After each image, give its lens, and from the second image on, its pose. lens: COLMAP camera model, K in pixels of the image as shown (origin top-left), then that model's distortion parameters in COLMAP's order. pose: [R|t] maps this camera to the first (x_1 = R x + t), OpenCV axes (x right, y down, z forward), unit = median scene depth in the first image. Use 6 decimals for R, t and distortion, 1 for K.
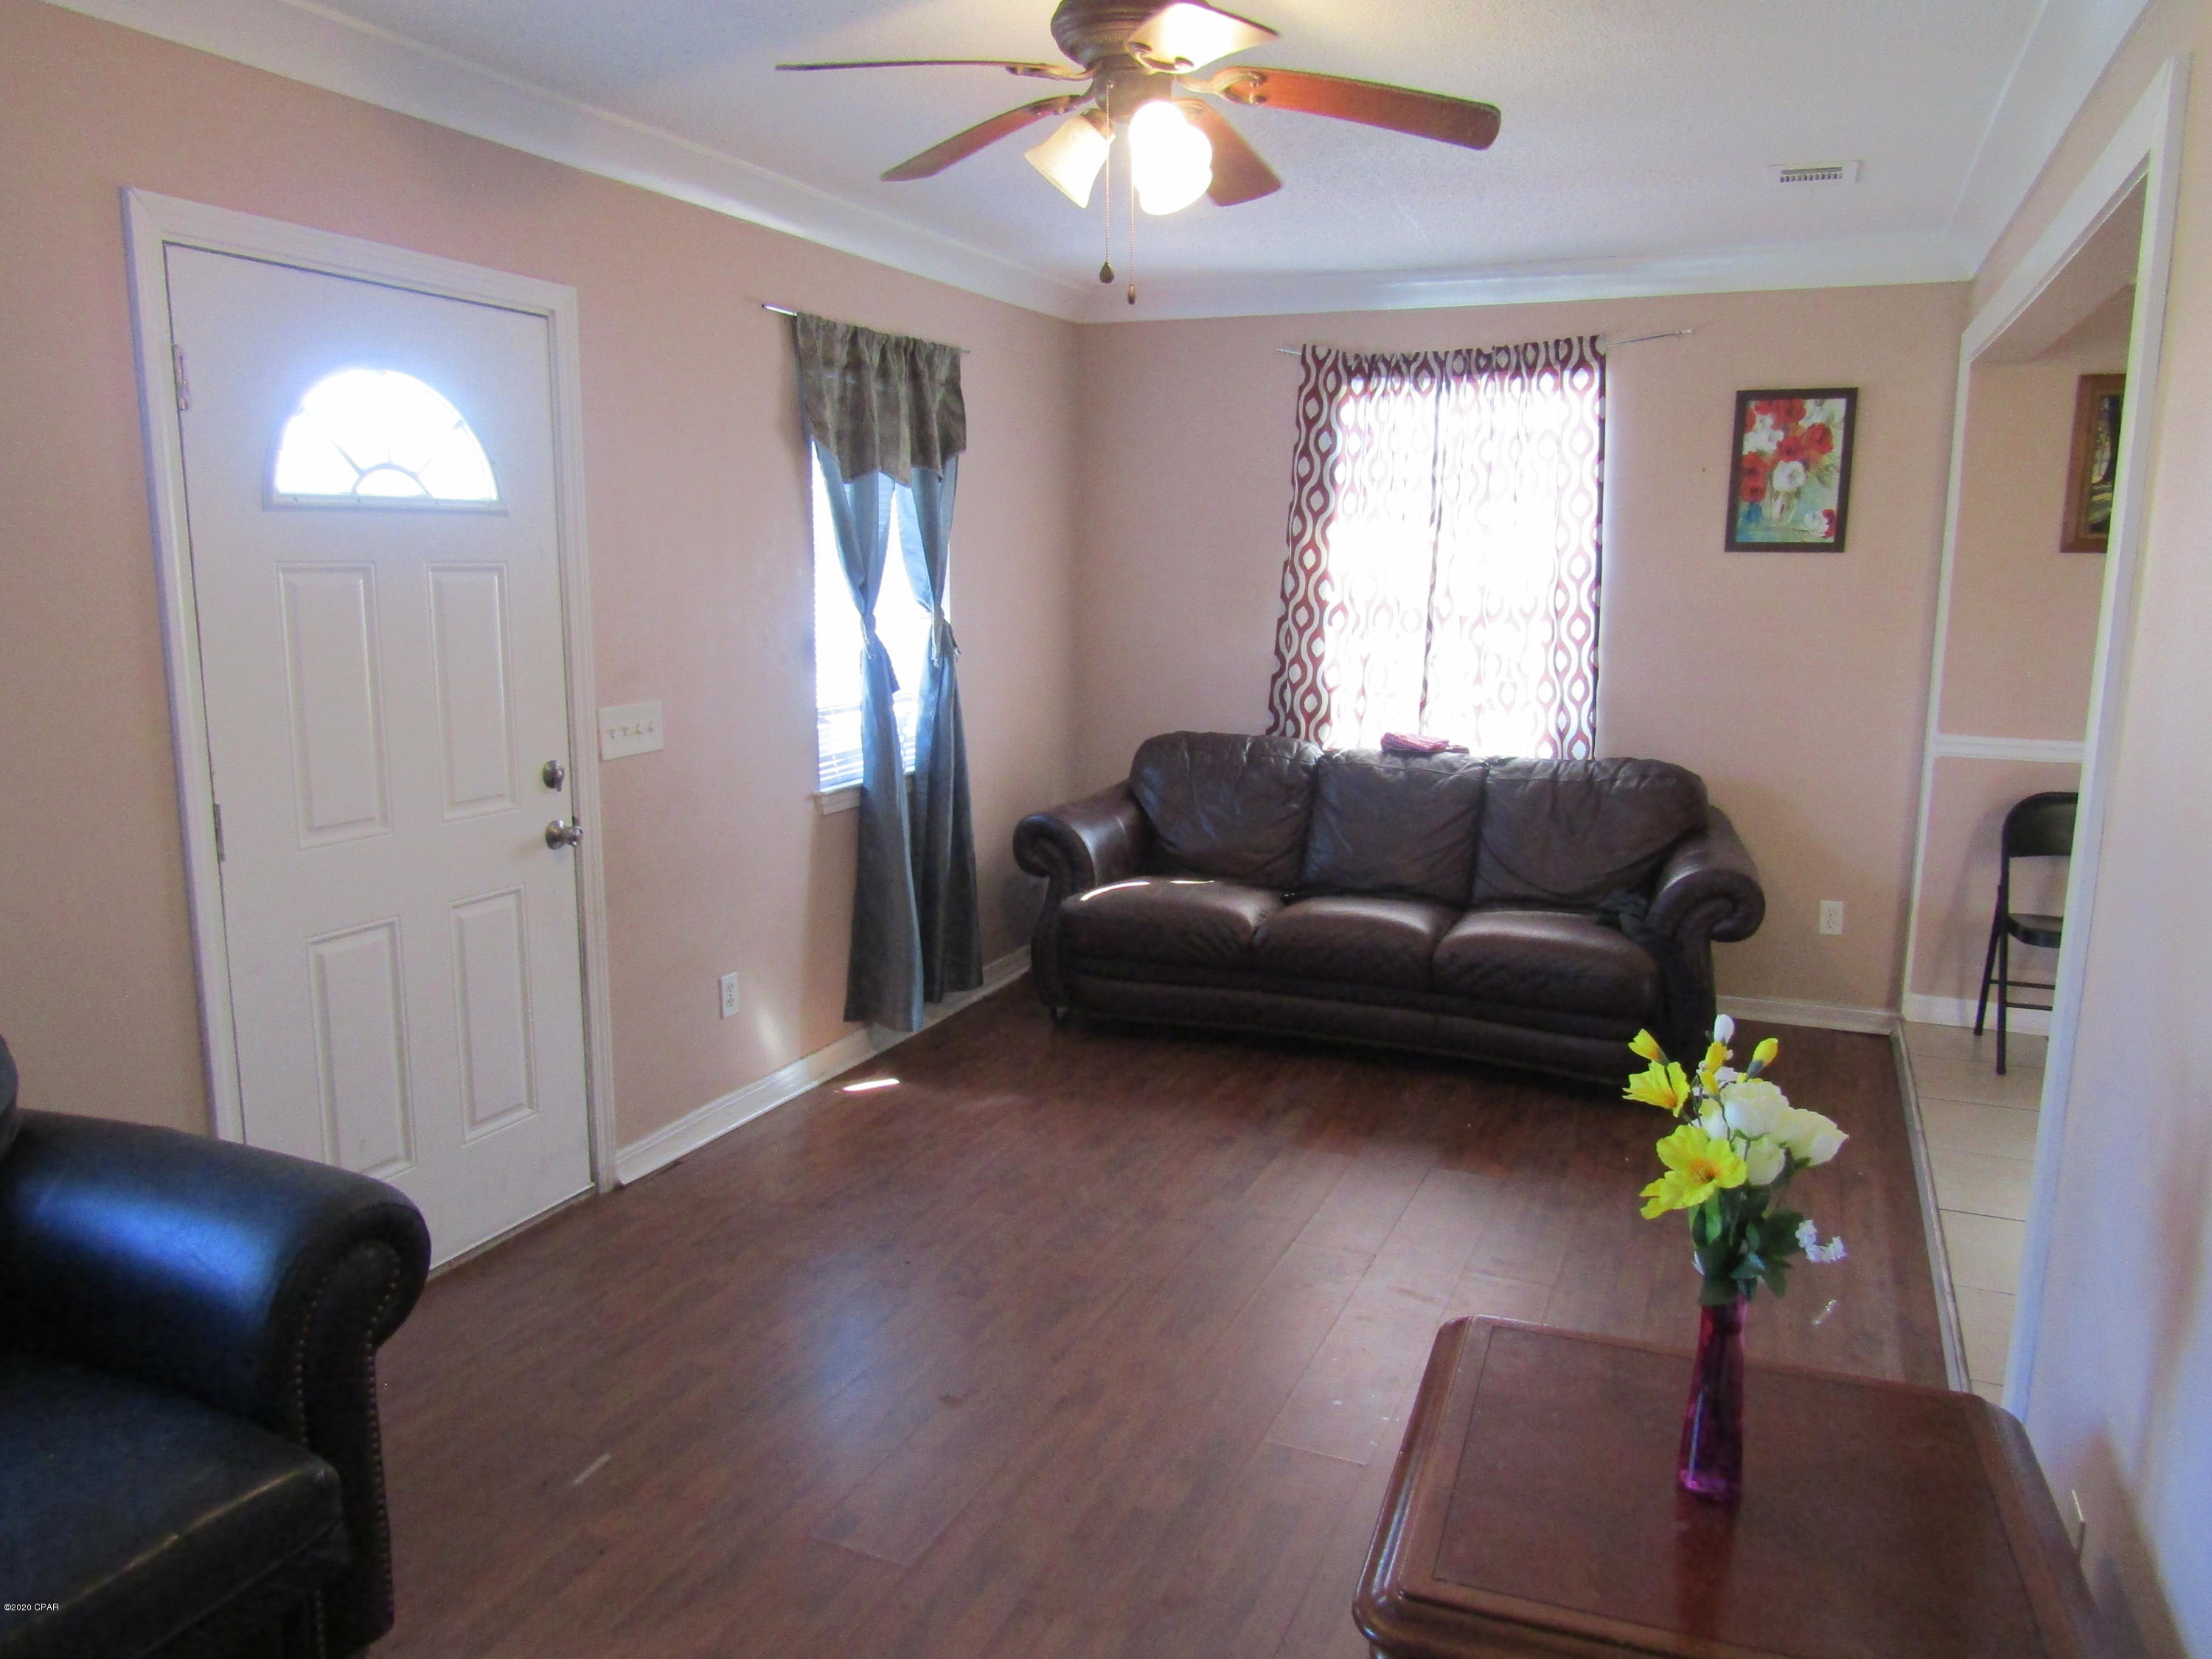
lens RADIAL K [[1576.2, 0, 1097.8], [0, 1576.2, 828.8], [0, 0, 1]] dist [-0.004346, 0.000303]
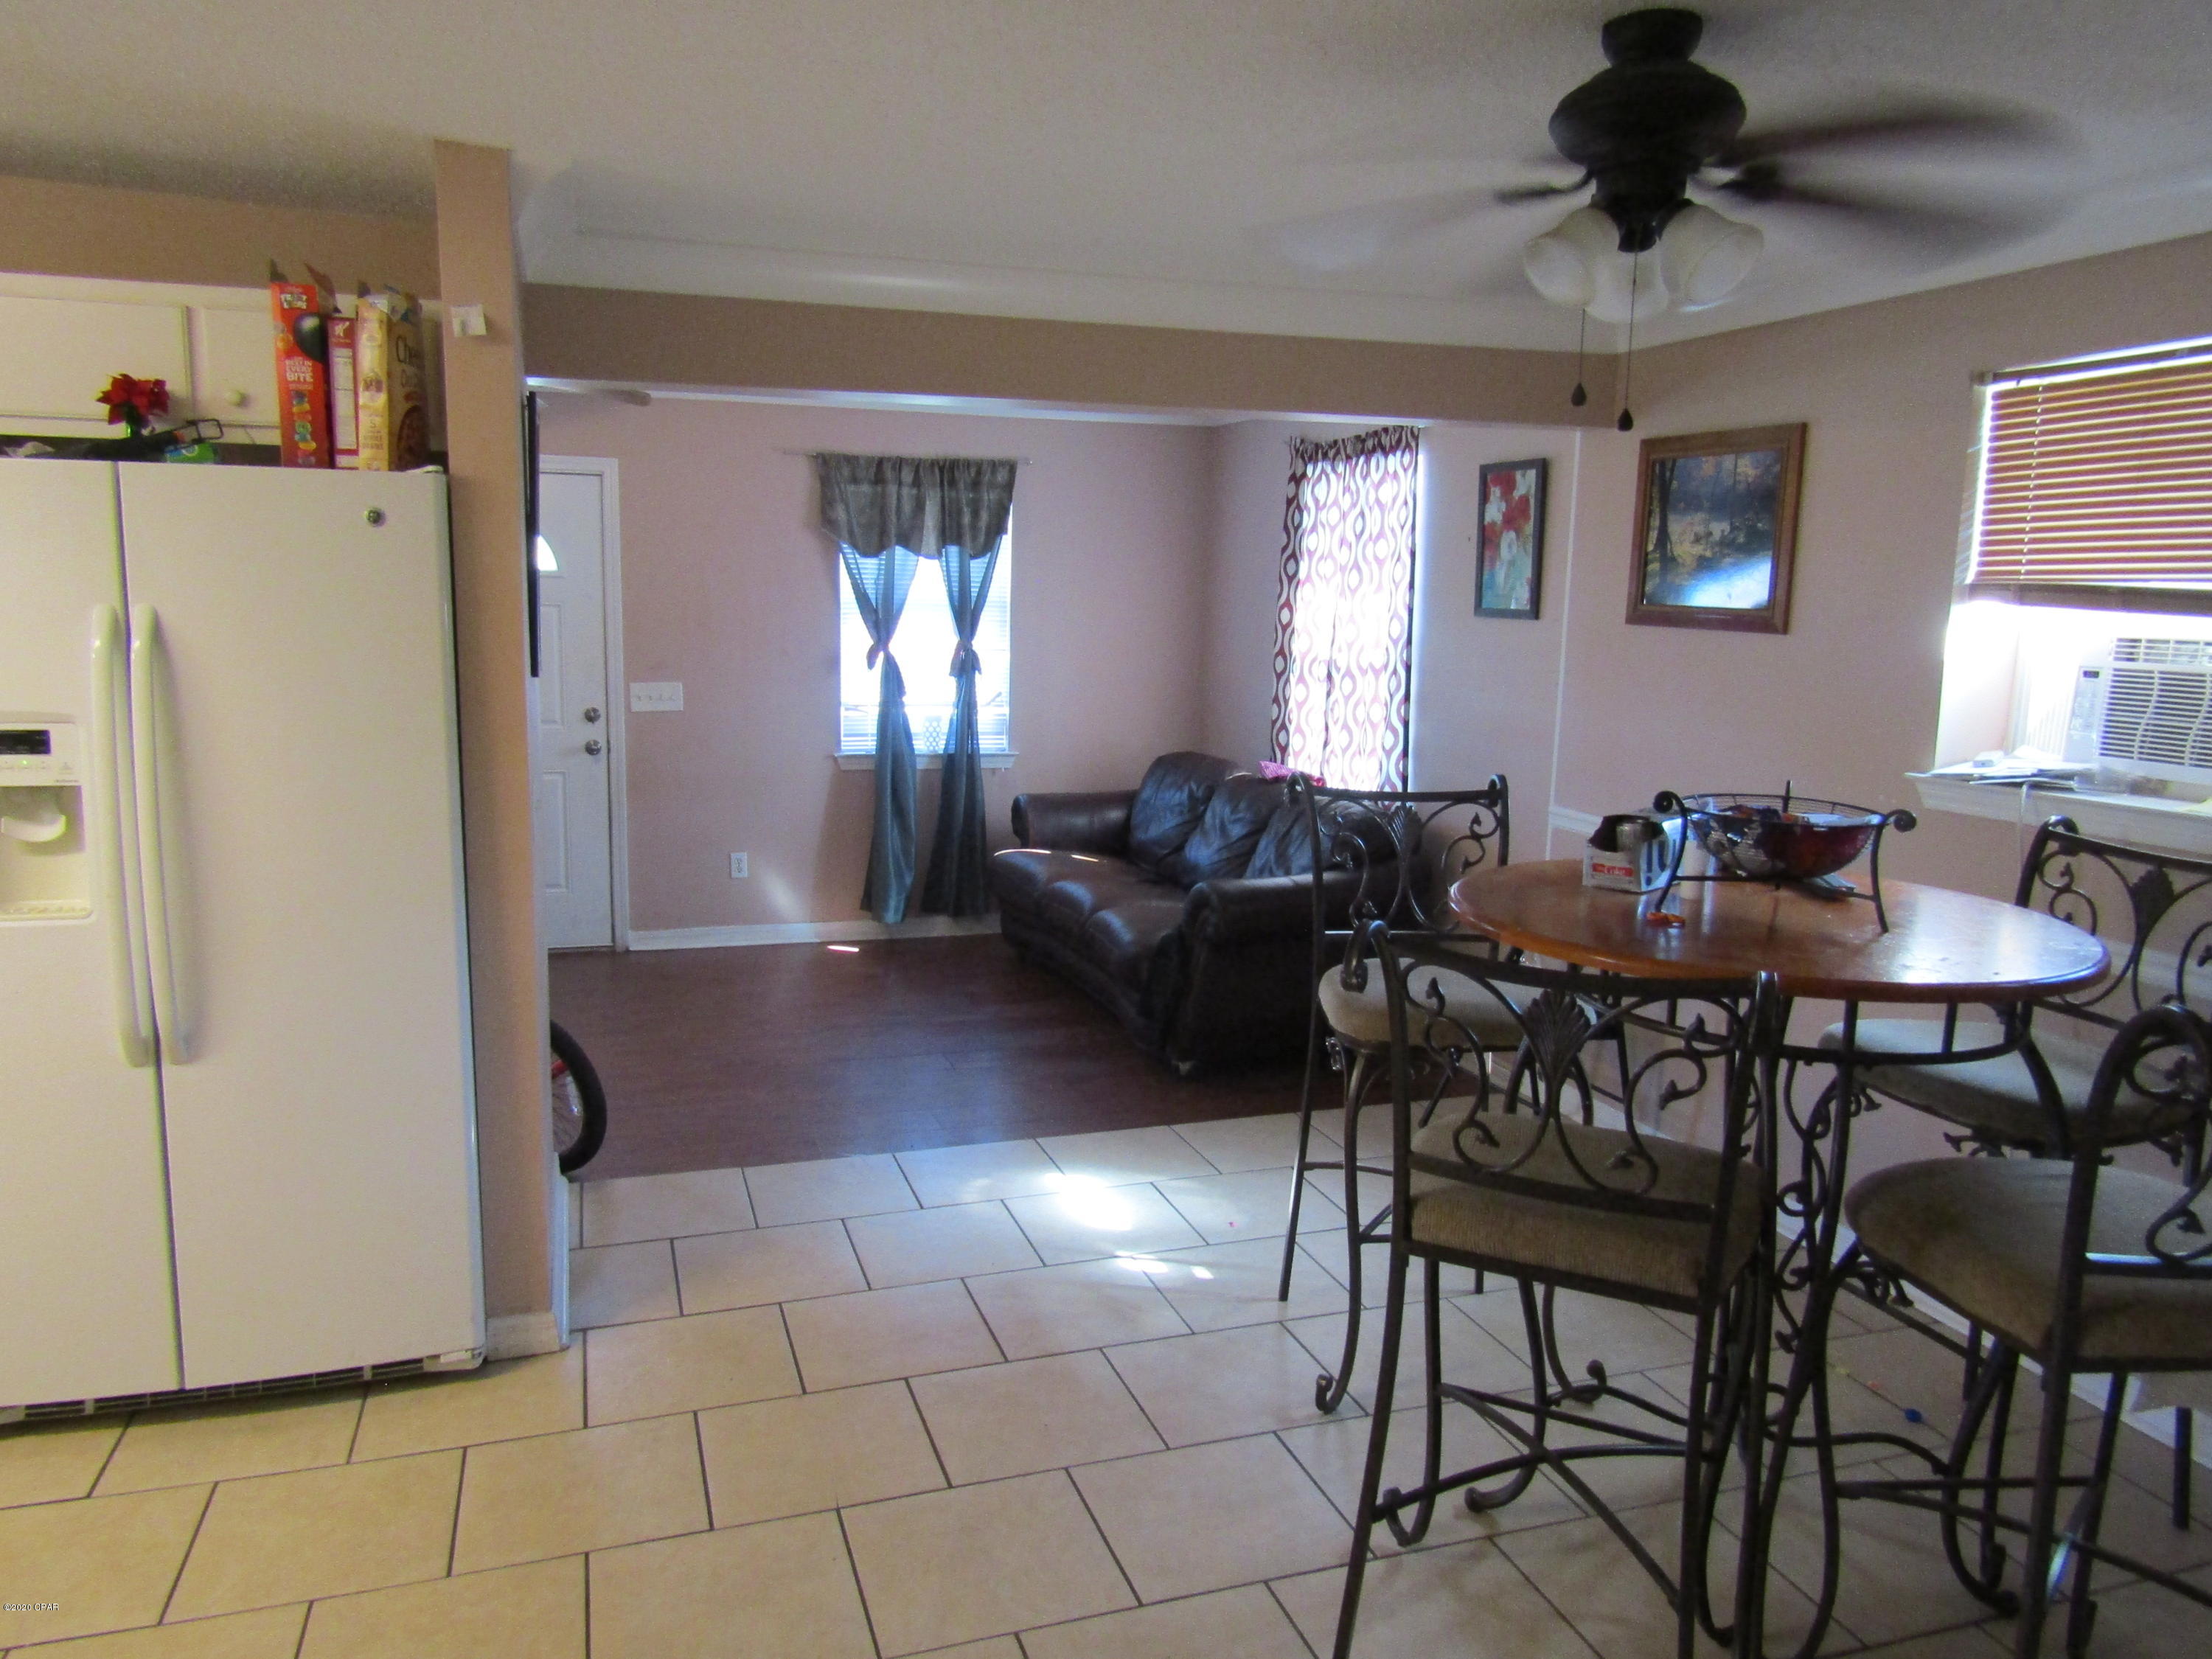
lens RADIAL K [[1576.2, 0, 1097.8], [0, 1576.2, 828.8], [0, 0, 1]] dist [-0.004346, 0.000303]
pose [[0.668277, 0.123349, -0.733615, 1.114712], [-0.147177, 0.988587, 0.032151, -0.037687], [0.729208, 0.086485, 0.678804, 0.133590]]
